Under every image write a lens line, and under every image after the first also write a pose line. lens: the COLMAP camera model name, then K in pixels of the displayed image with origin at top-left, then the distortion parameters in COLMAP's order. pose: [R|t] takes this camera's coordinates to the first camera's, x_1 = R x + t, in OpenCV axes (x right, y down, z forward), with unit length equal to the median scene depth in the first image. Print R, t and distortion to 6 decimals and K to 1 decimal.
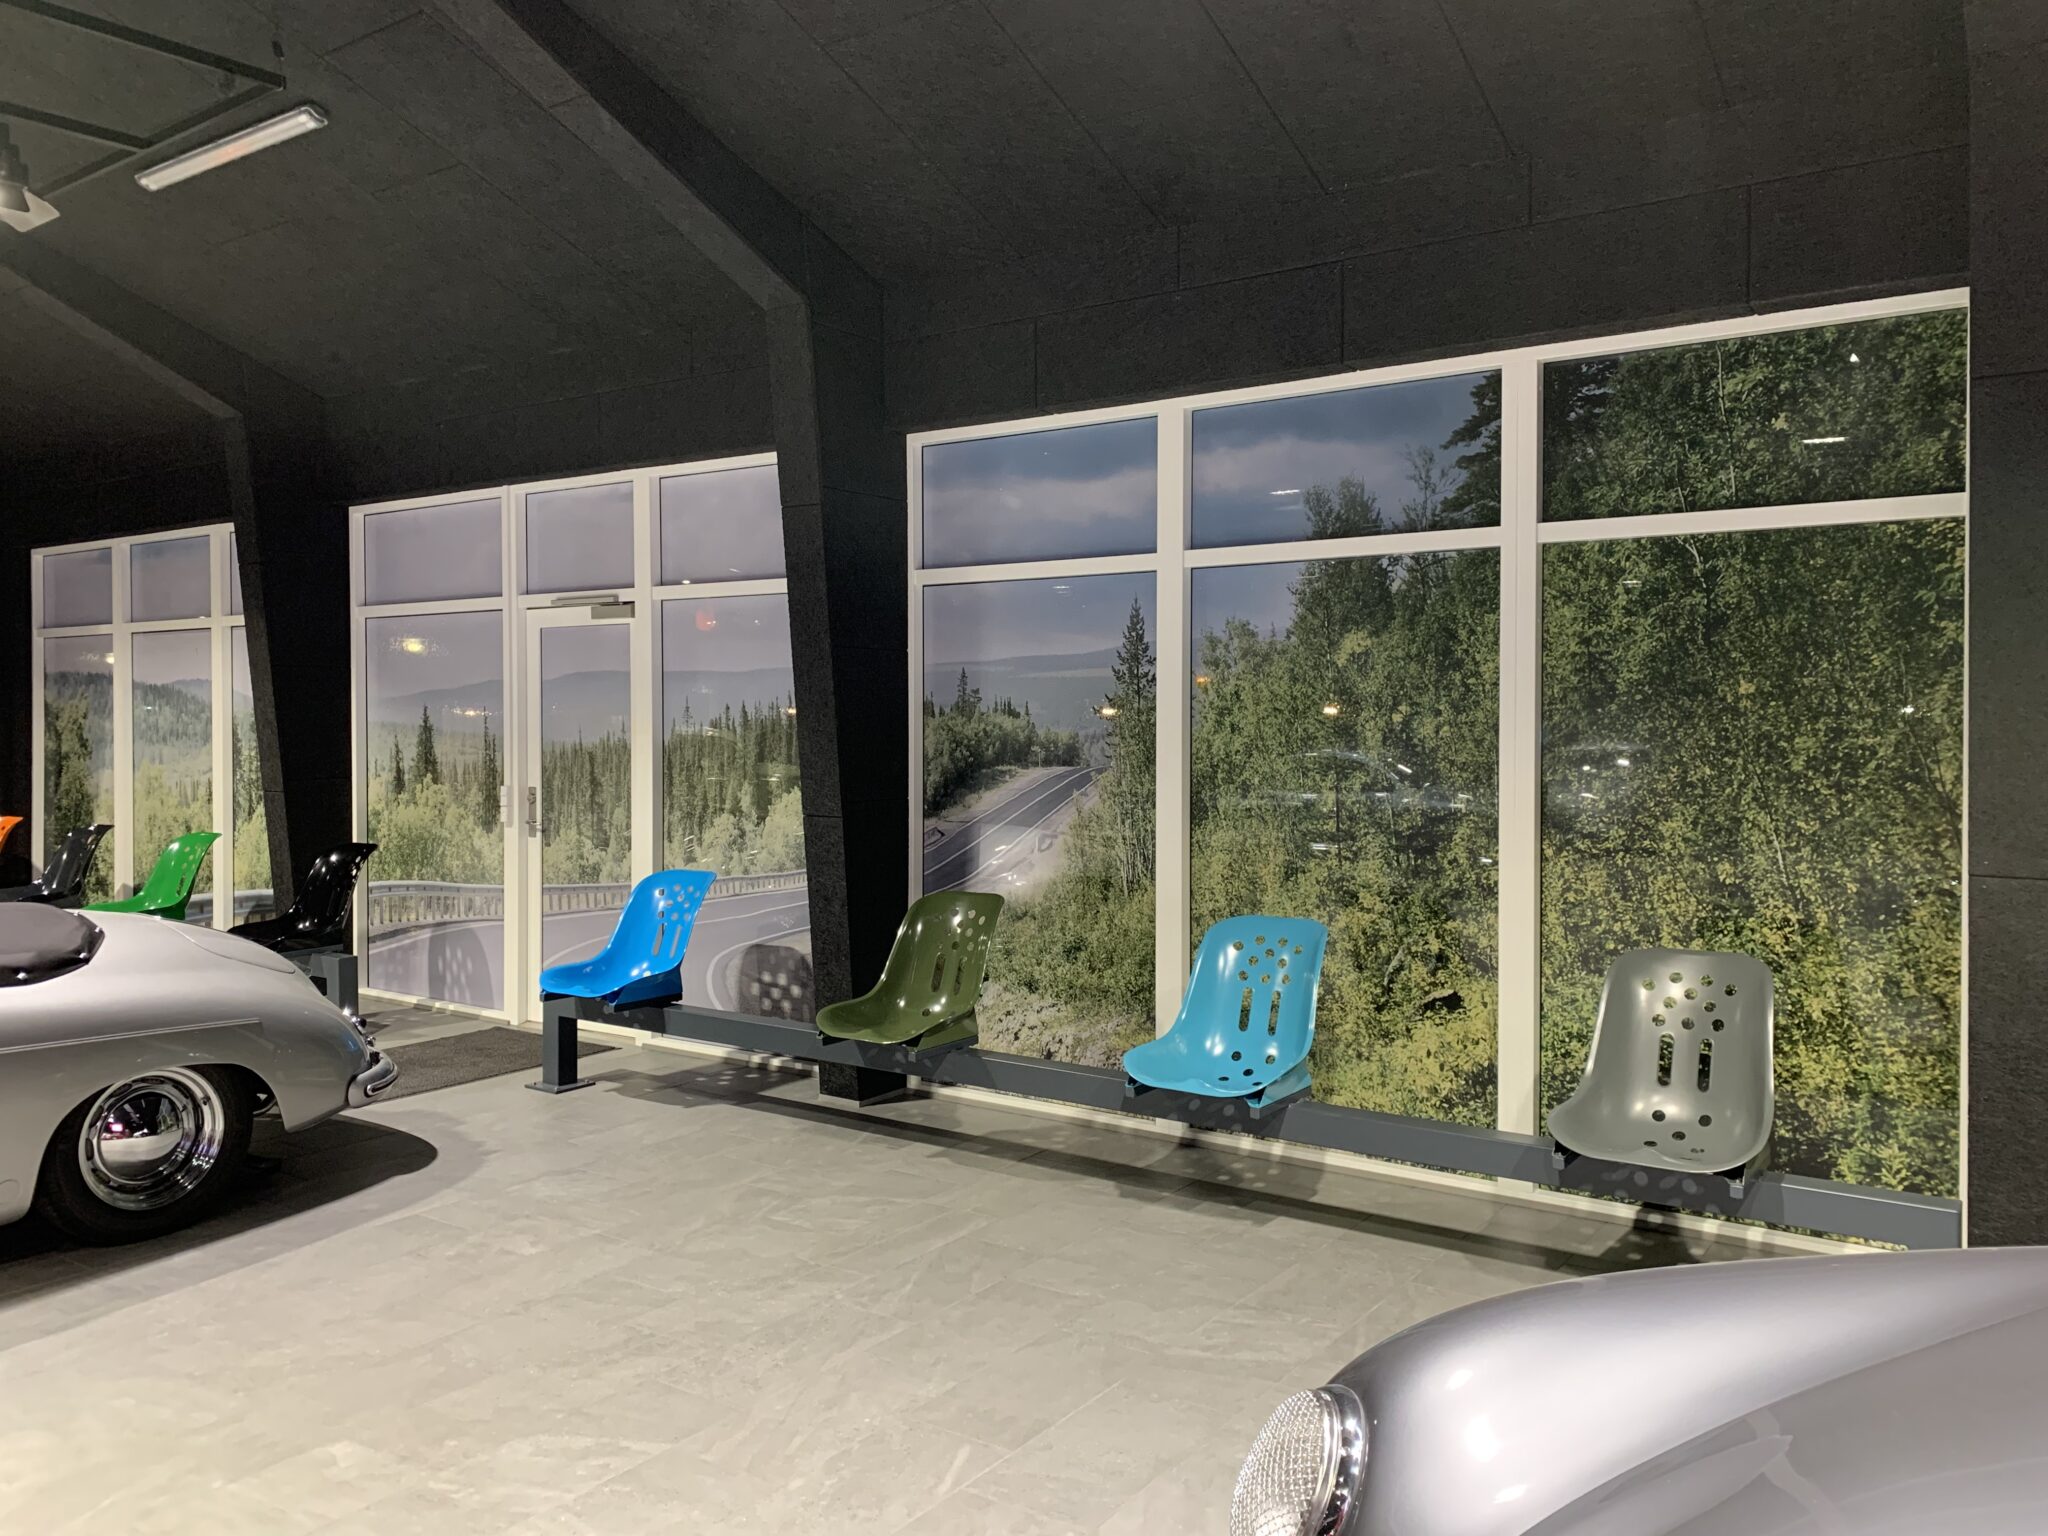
lens RADIAL K [[1558.9, 0, 1013.4], [0, 1558.9, 748.1], [0, 0, 1]] dist [0.047032, -0.047762]
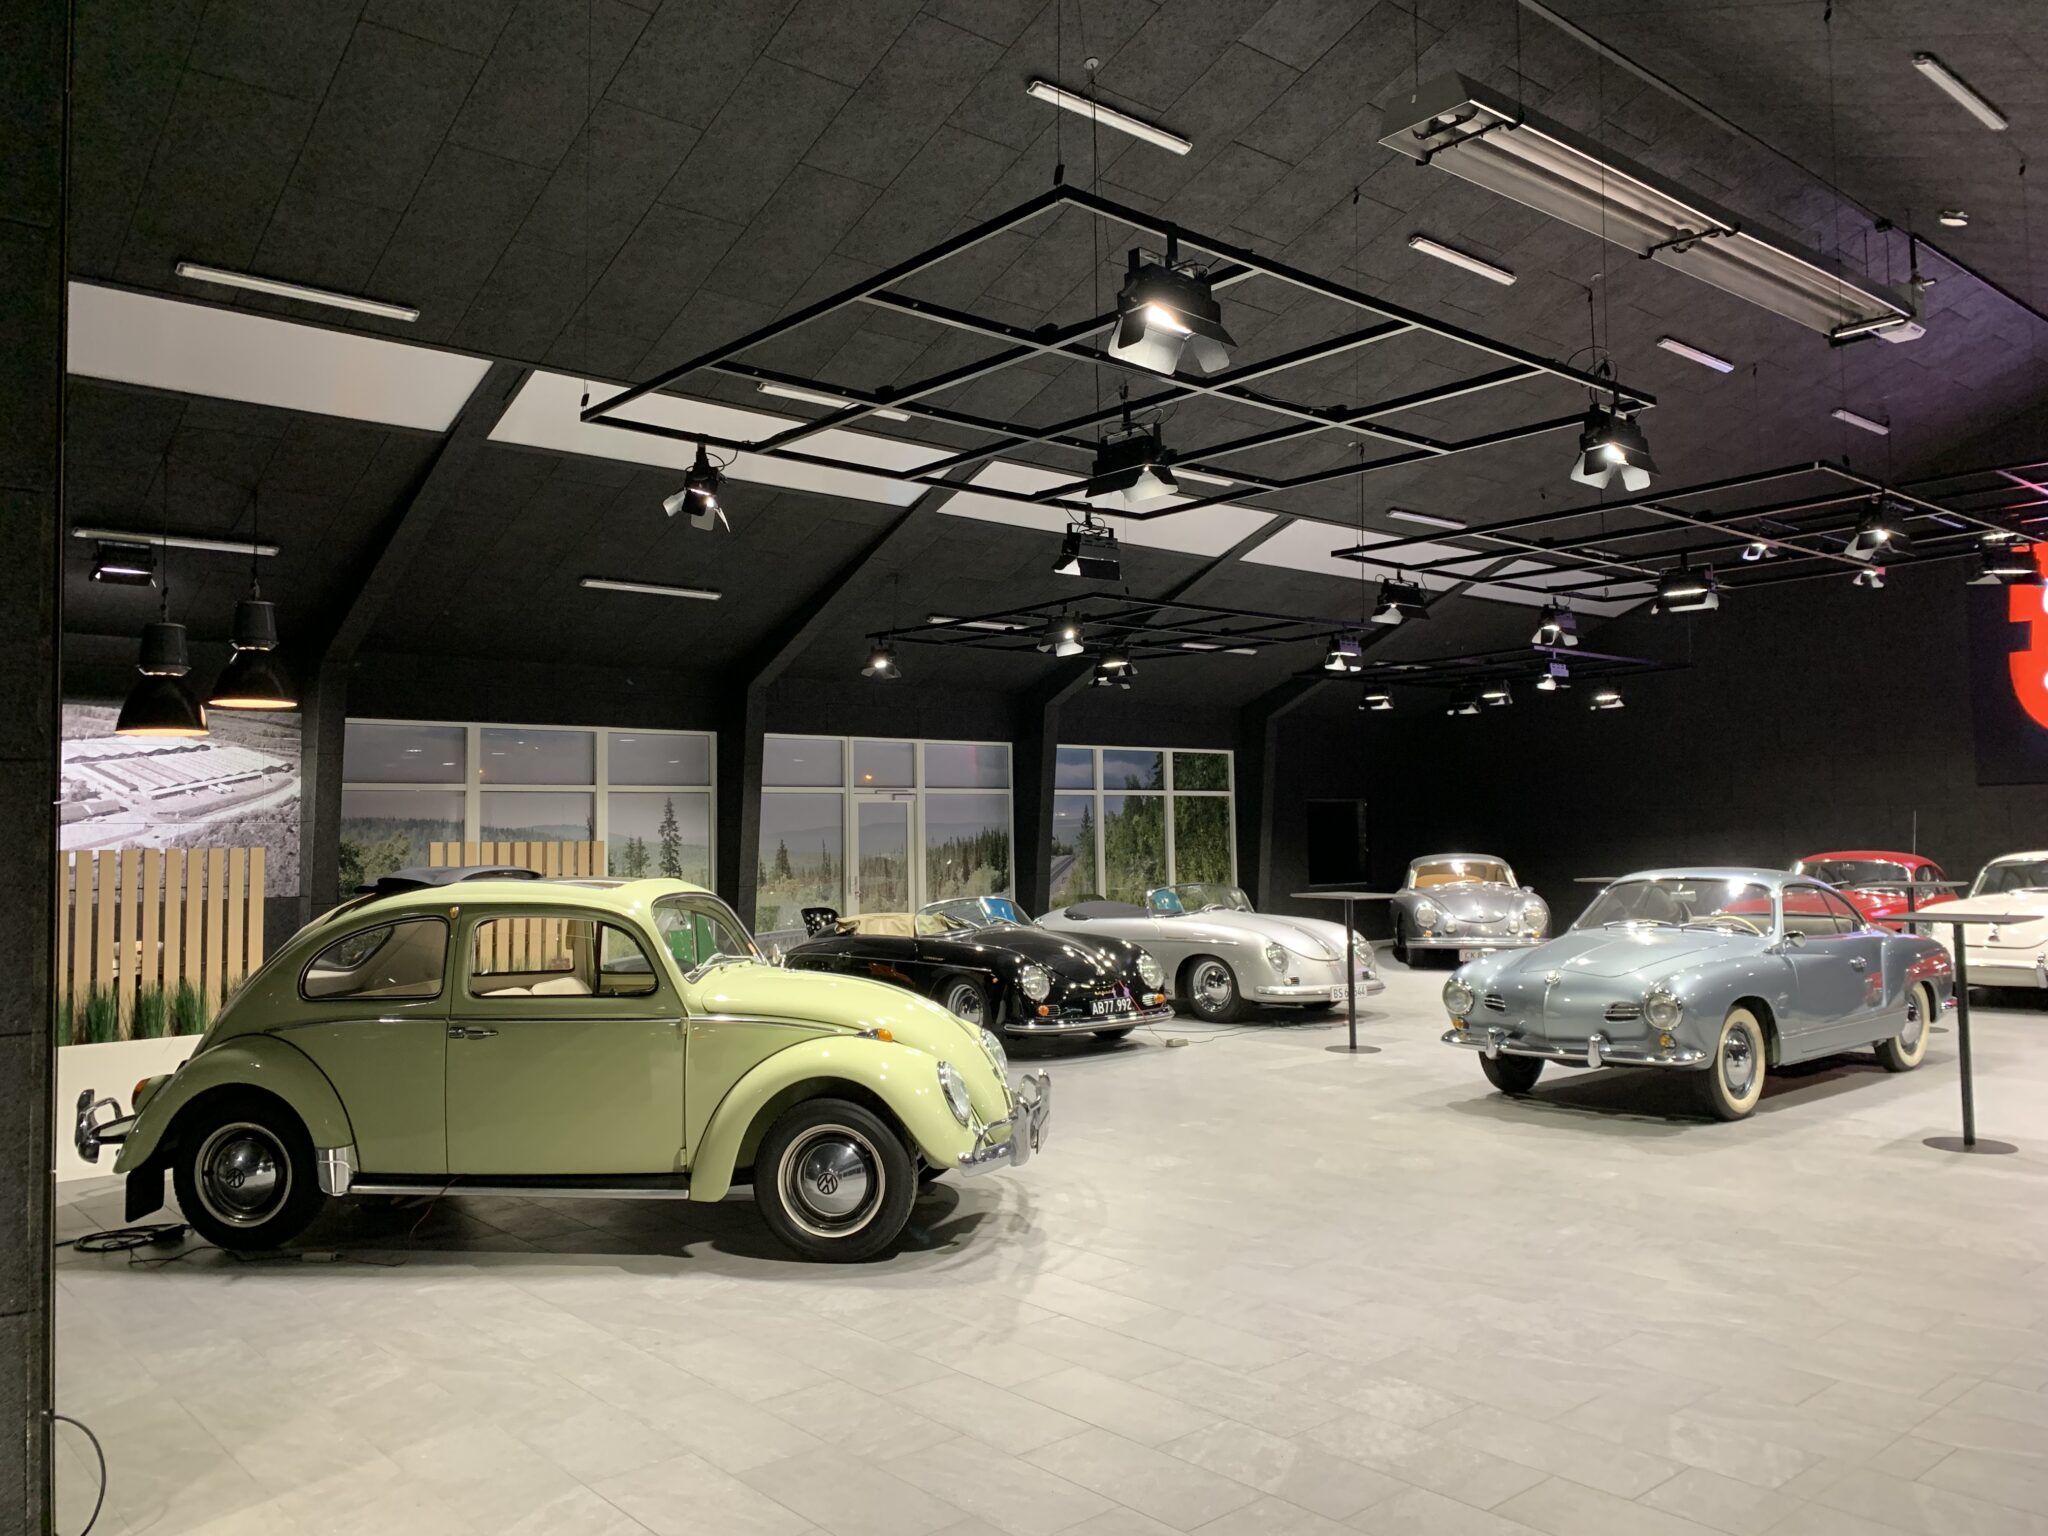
lens RADIAL K [[1558.9, 0, 1012.8], [0, 1558.9, 737.9], [0, 0, 1]] dist [0.047032, -0.047762]
pose [[0.236628, 0.058954, 0.969810, -3.280209], [0.037908, 0.996837, -0.069846, -0.009526], [-0.970861, 0.053291, 0.233645, 0.389062]]
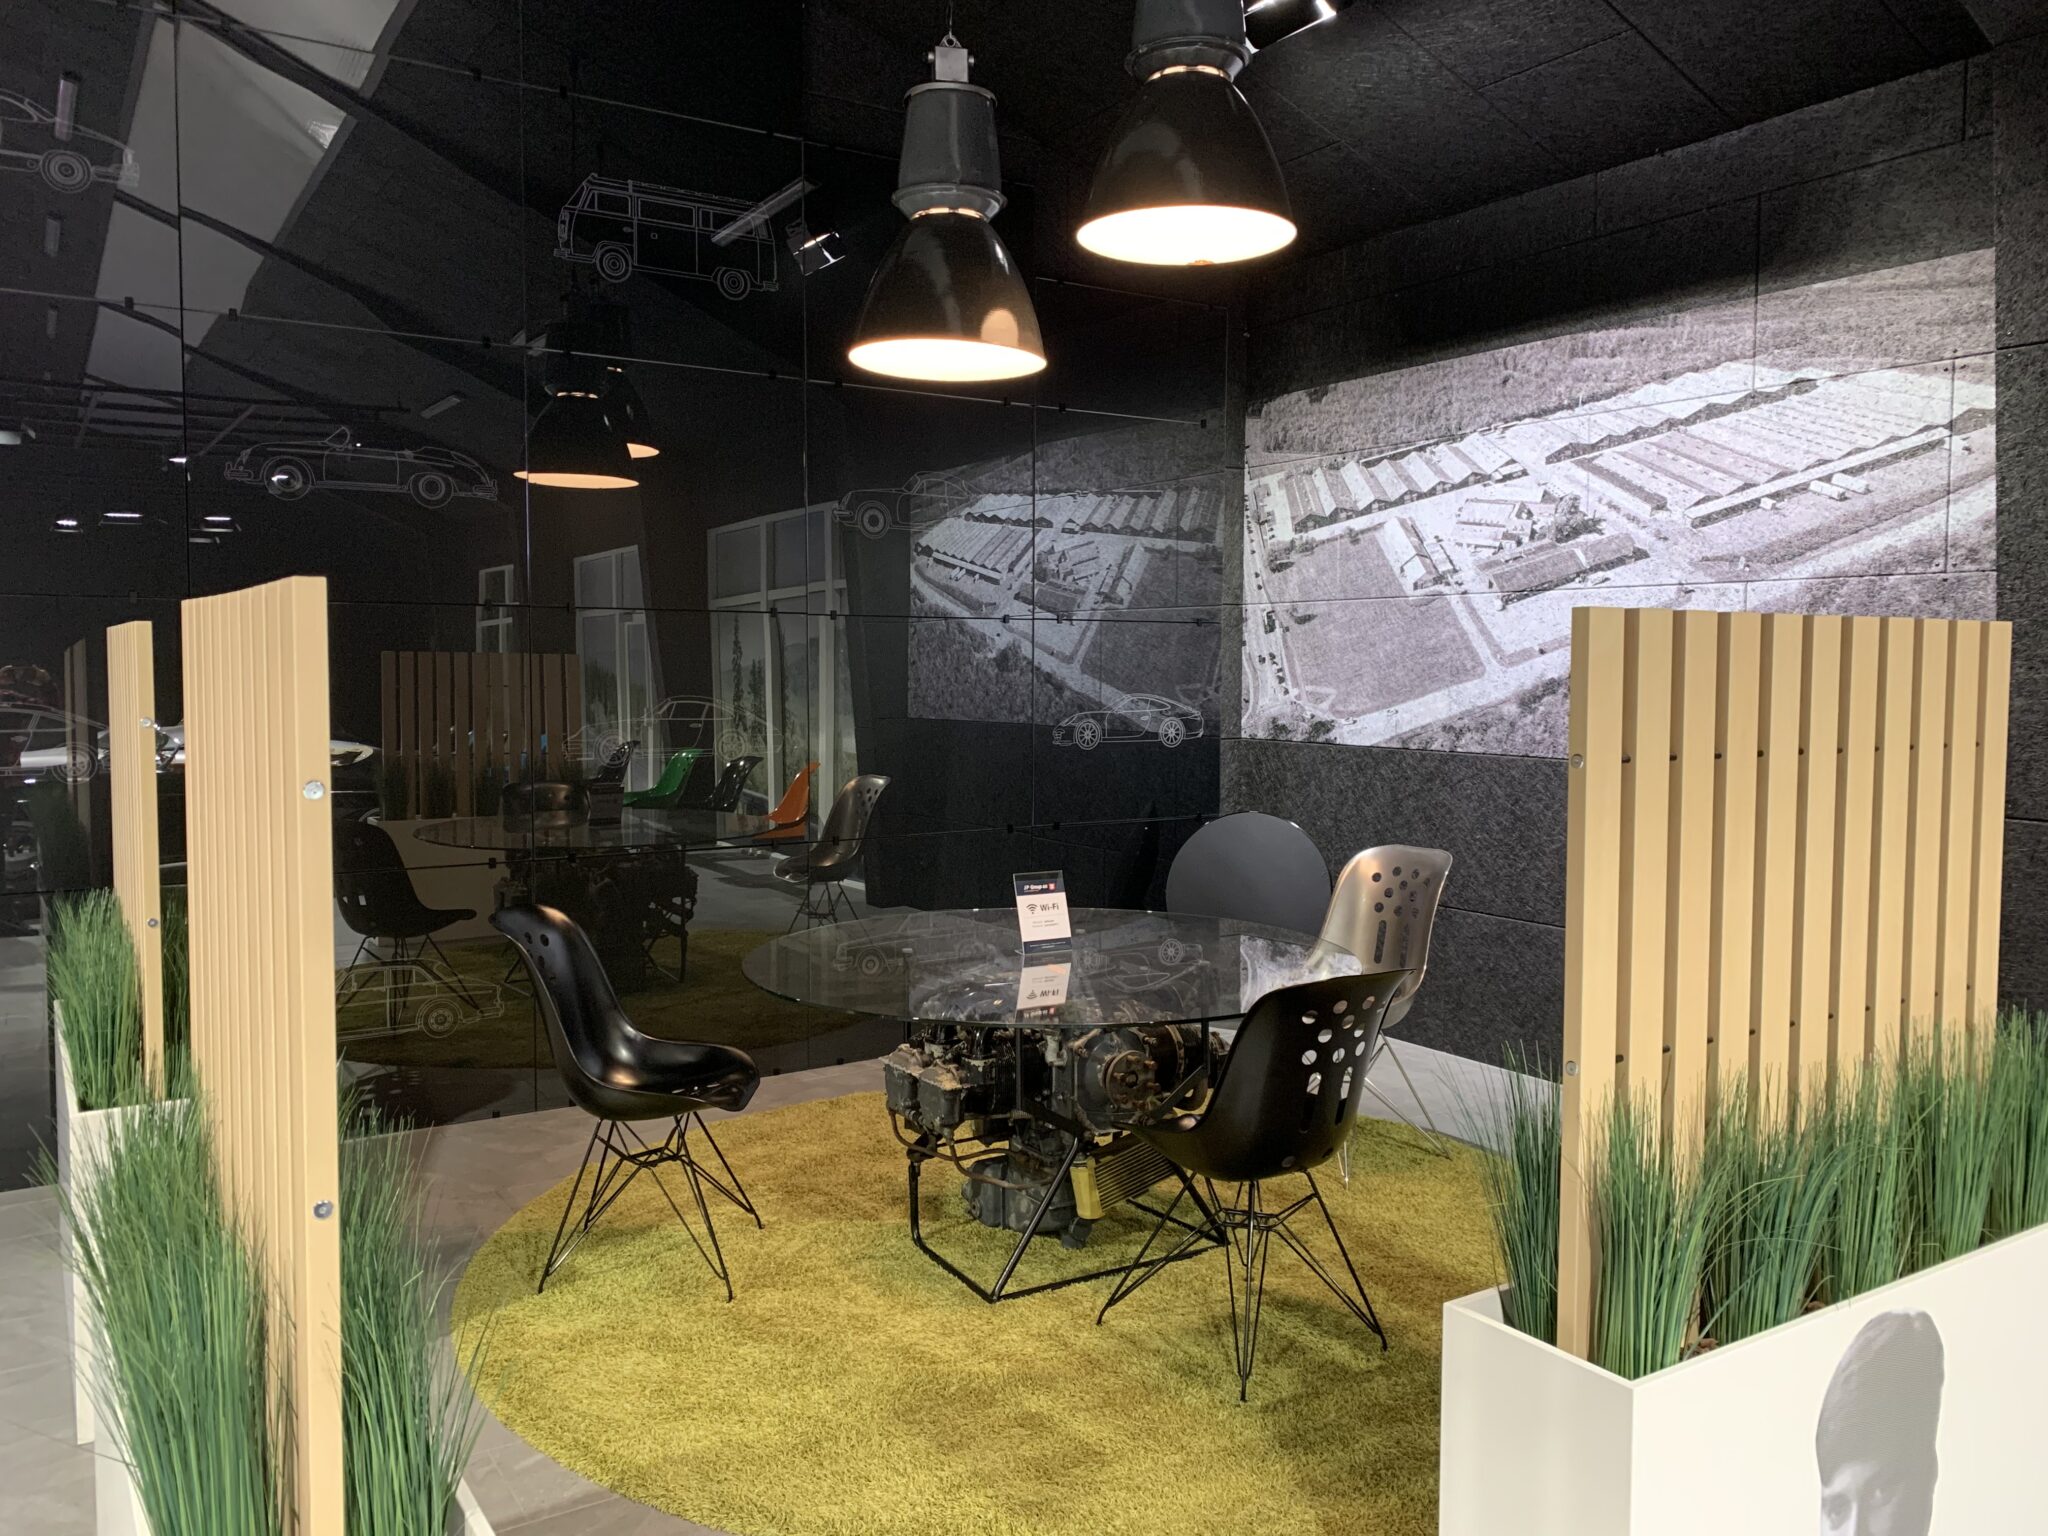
lens RADIAL K [[1558.9, 0, 1022.4], [0, 1558.9, 747.6], [0, 0, 1]] dist [0.047032, -0.047762]
pose [[0.931771, 0.028237, -0.361946, -1.455460], [-0.017941, 0.999334, 0.031777, -0.014852], [0.362602, -0.023115, 0.931657, 1.059170]]
